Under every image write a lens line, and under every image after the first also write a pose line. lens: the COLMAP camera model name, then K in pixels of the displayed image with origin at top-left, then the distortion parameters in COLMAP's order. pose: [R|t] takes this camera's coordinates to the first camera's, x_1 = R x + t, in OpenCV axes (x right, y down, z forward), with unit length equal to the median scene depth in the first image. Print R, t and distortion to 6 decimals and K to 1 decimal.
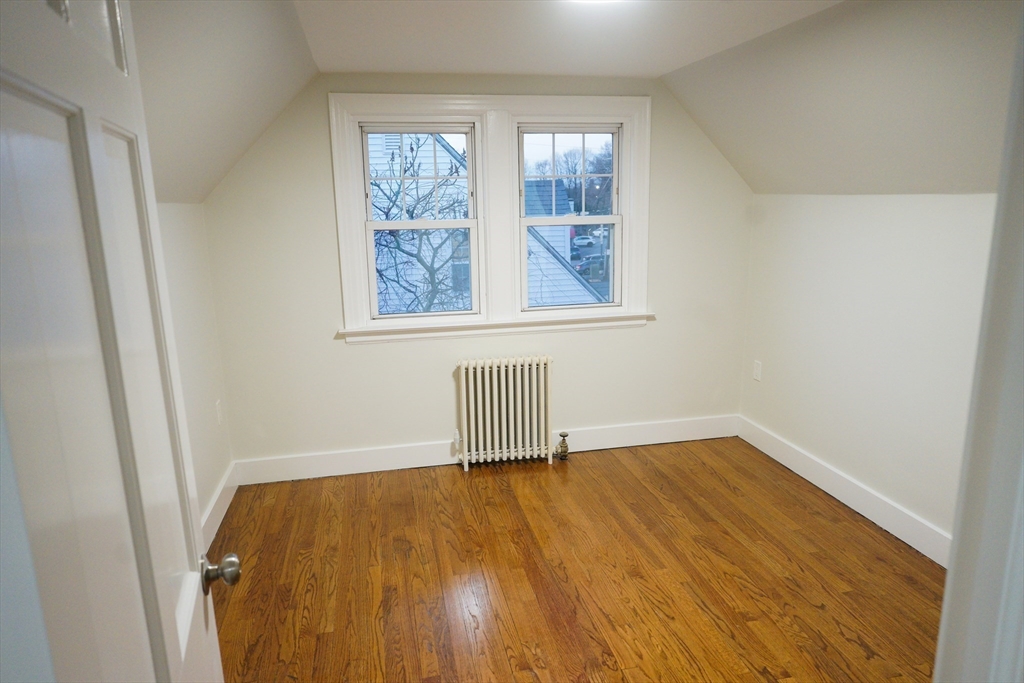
lens RADIAL K [[678.1, 0, 512.0], [0, 678.1, 341.5], [0, 0, 1]] dist [-0.019693, 0.001669]
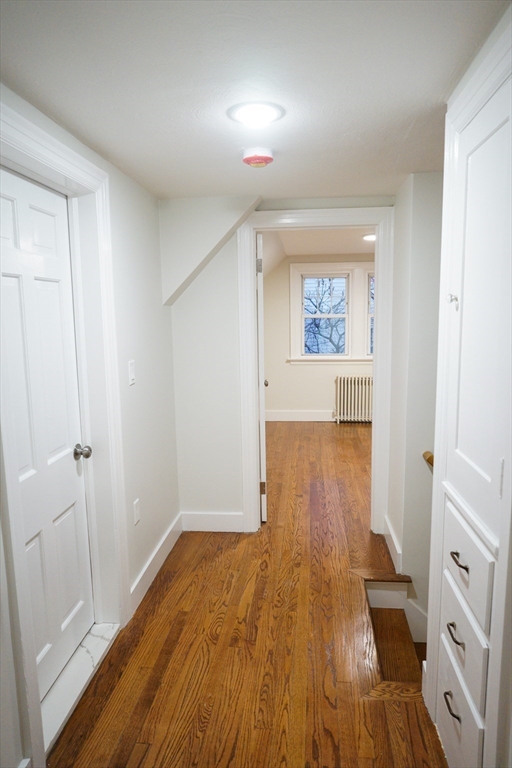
lens RADIAL K [[508.6, 0, 256.0], [0, 508.6, 384.0], [0, 0, 1]] dist [-0.019693, 0.001669]
pose [[0.954574, 0.049903, -0.293765, 0.162414], [-0.067597, 0.996440, -0.050383, 0.161000], [0.290205, 0.067952, 0.954549, -0.711278]]
